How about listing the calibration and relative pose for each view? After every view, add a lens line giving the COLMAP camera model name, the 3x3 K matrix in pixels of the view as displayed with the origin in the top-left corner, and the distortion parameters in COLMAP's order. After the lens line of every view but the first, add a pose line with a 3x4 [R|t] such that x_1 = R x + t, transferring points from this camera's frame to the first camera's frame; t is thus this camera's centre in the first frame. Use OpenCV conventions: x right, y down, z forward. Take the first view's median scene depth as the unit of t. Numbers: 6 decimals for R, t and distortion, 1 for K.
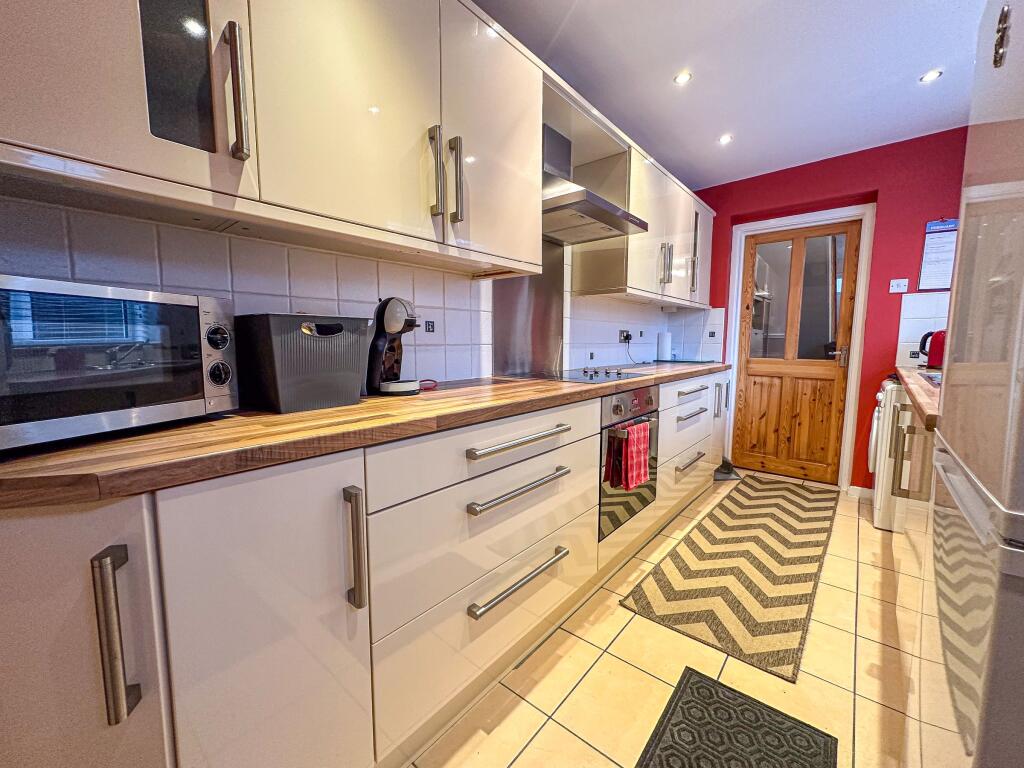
lens RADIAL K [[413.6, 0, 510.2], [0, 413.6, 383.3], [0, 0, 1]] dist [-0.000573, -0.000132]
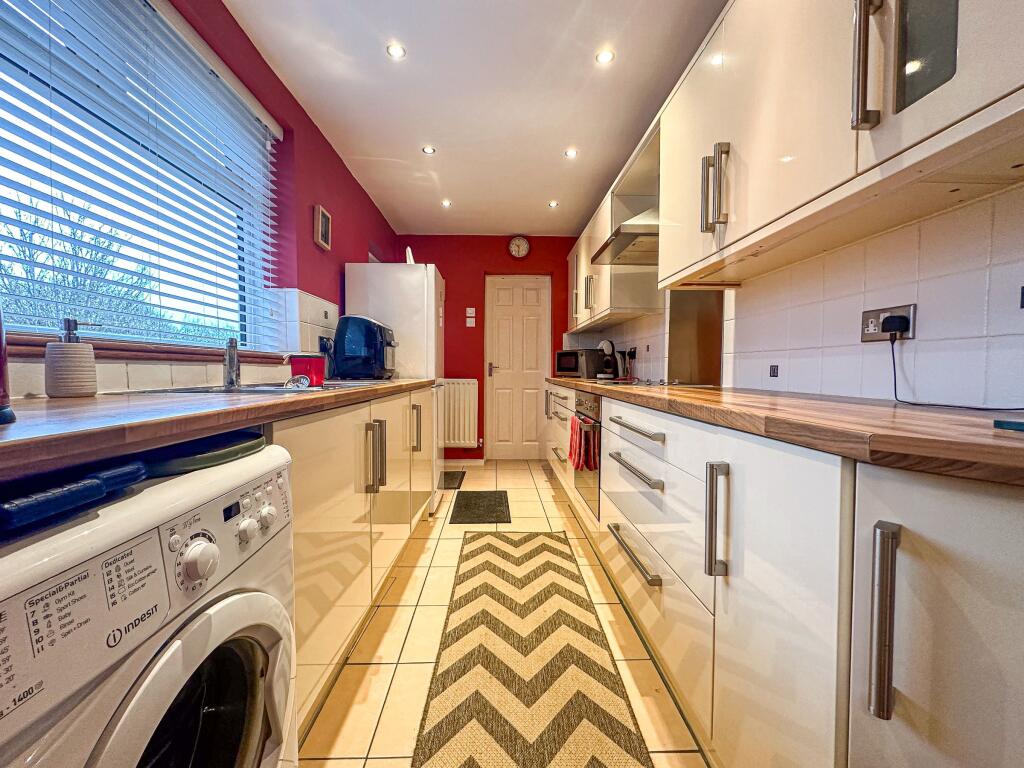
lens RADIAL K [[413.6, 0, 510.2], [0, 413.6, 380.9], [0, 0, 1]] dist [-0.000573, -0.000132]
pose [[-0.738460, 0.018086, -0.674055, 1.194555], [-0.073026, 0.991616, 0.106610, -0.120452], [0.670331, 0.127951, -0.730948, 1.616049]]
